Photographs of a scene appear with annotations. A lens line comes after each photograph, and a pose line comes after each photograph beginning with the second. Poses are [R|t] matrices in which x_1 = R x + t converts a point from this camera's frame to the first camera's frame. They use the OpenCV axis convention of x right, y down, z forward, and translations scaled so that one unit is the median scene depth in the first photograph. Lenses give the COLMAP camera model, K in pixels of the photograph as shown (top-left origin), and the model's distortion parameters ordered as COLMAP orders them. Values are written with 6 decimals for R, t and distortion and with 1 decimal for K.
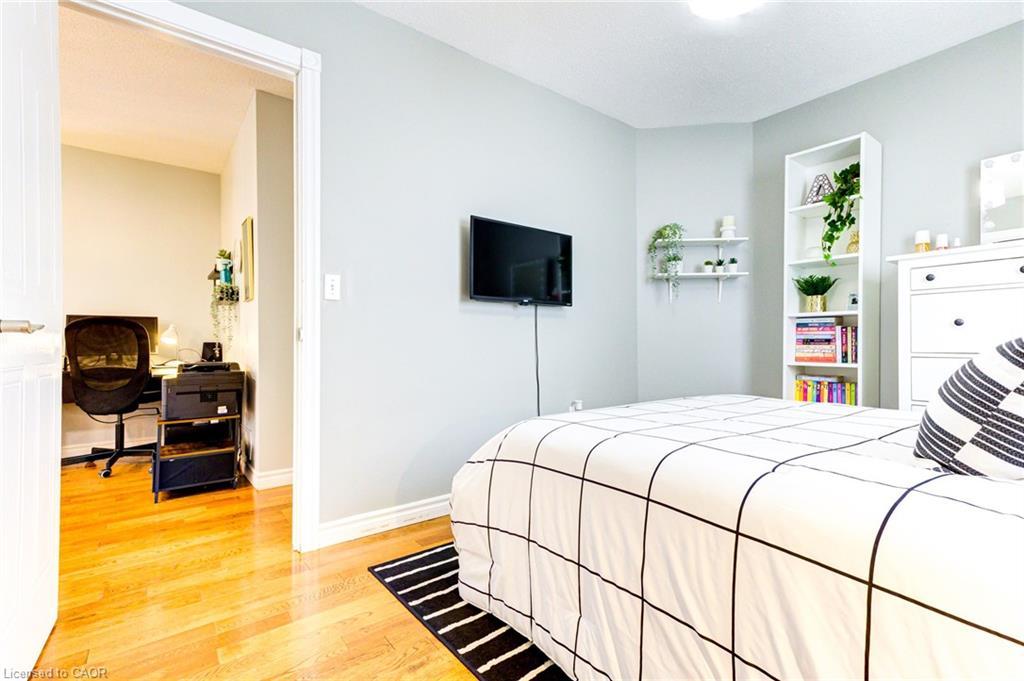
lens RADIAL K [[473.3, 0, 516.0], [0, 473.3, 343.2], [0, 0, 1]] dist [0.011833, 0.007294]
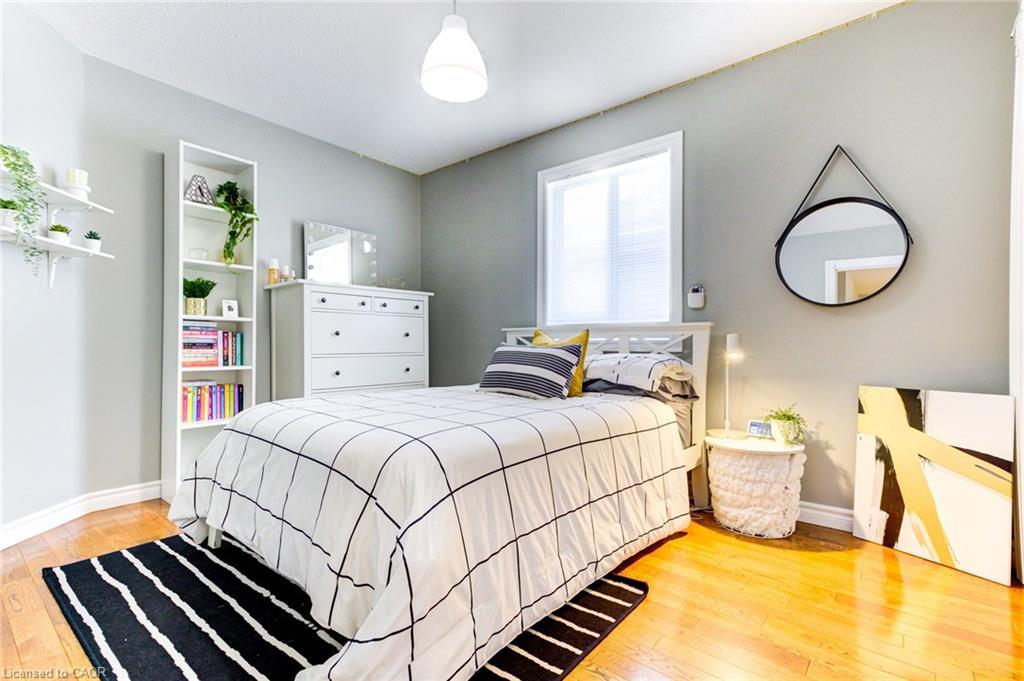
lens RADIAL K [[473.3, 0, 516.1], [0, 473.3, 344.5], [0, 0, 1]] dist [0.011833, 0.007294]
pose [[-0.233242, 0.007794, 0.972388, -0.476942], [-0.001122, 0.999965, -0.008284, 0.001589], [-0.972418, -0.003023, -0.233225, 0.609266]]
